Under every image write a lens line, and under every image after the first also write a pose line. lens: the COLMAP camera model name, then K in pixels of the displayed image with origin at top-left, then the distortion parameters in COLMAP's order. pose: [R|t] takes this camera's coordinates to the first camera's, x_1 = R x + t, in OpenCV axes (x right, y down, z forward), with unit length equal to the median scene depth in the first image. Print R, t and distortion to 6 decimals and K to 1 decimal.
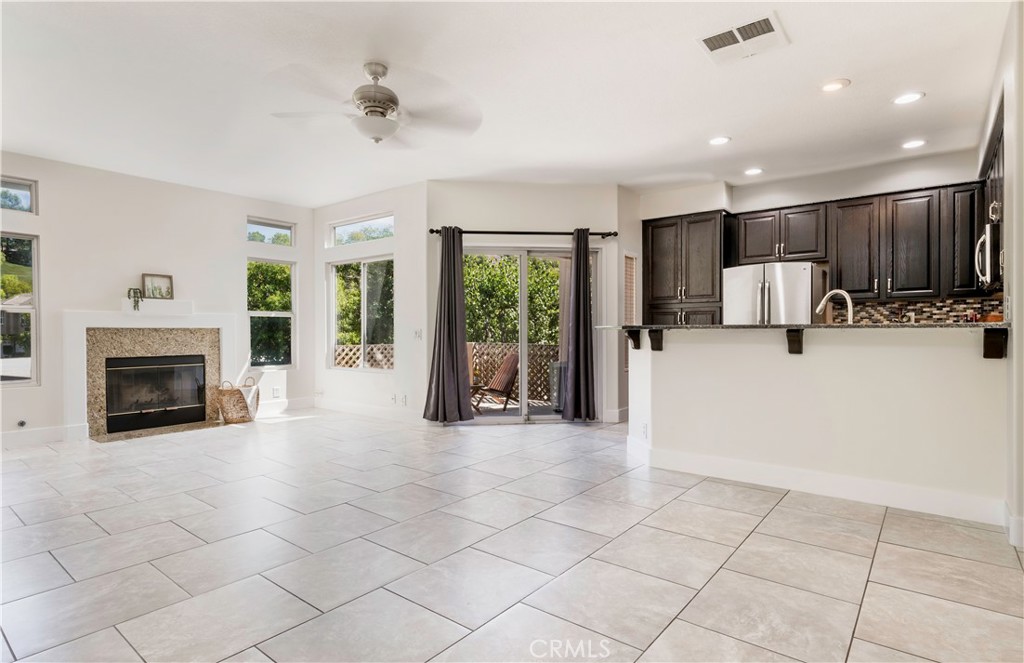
lens RADIAL K [[521.9, 0, 510.7], [0, 521.9, 329.3], [0, 0, 1]] dist [0.001599, -0.000149]
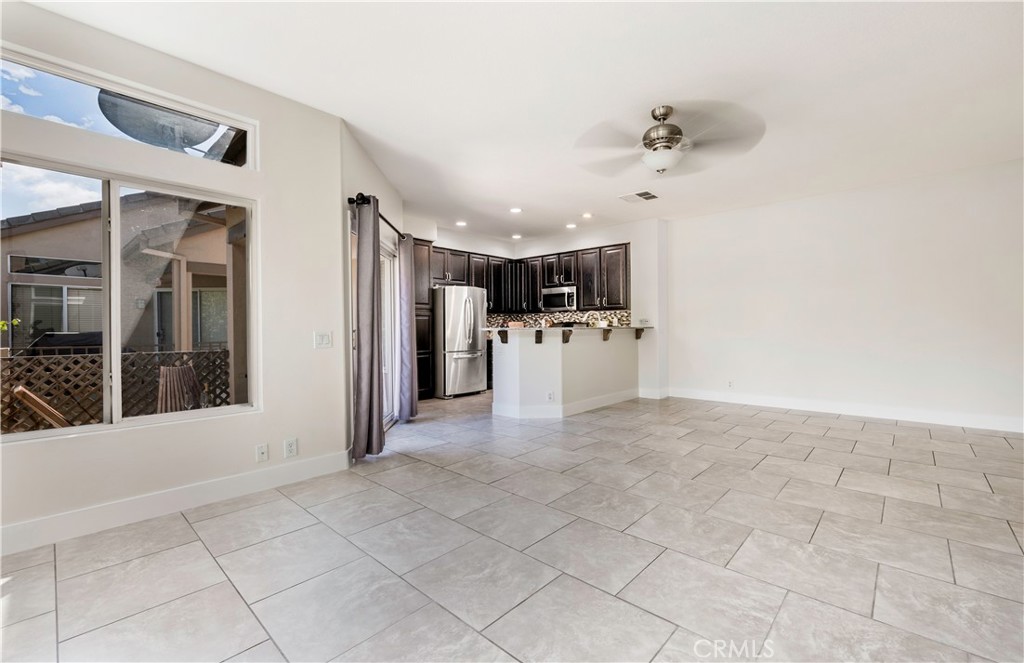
lens RADIAL K [[435.7, 0, 511.6], [0, 435.7, 328.0], [0, 0, 1]] dist [0.003083, 0.000540]
pose [[0.062127, 0.000135, 0.998068, -0.738154], [-0.001327, 0.999999, -0.000053, -0.003570], [-0.998067, -0.001321, 0.062127, 0.752314]]
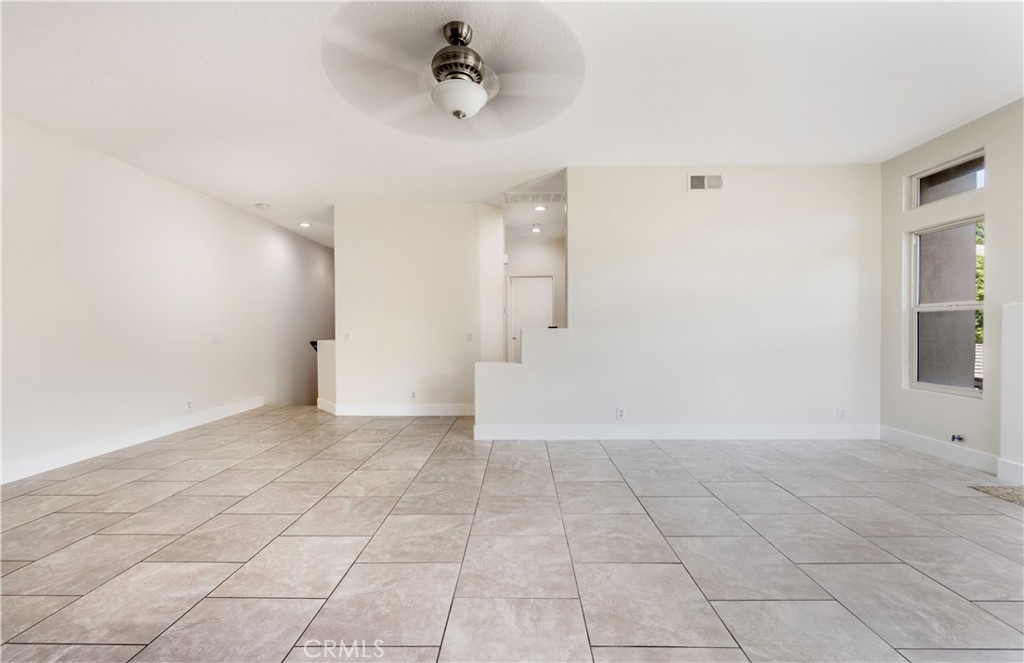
lens RADIAL K [[406.7, 0, 513.6], [0, 406.7, 326.8], [0, 0, 1]] dist [0.005802, -0.000133]
pose [[-0.788029, 0.006679, -0.615602, 0.054145], [0.013664, 0.999885, -0.006642, -0.008695], [0.615487, -0.013645, -0.788029, 0.928990]]
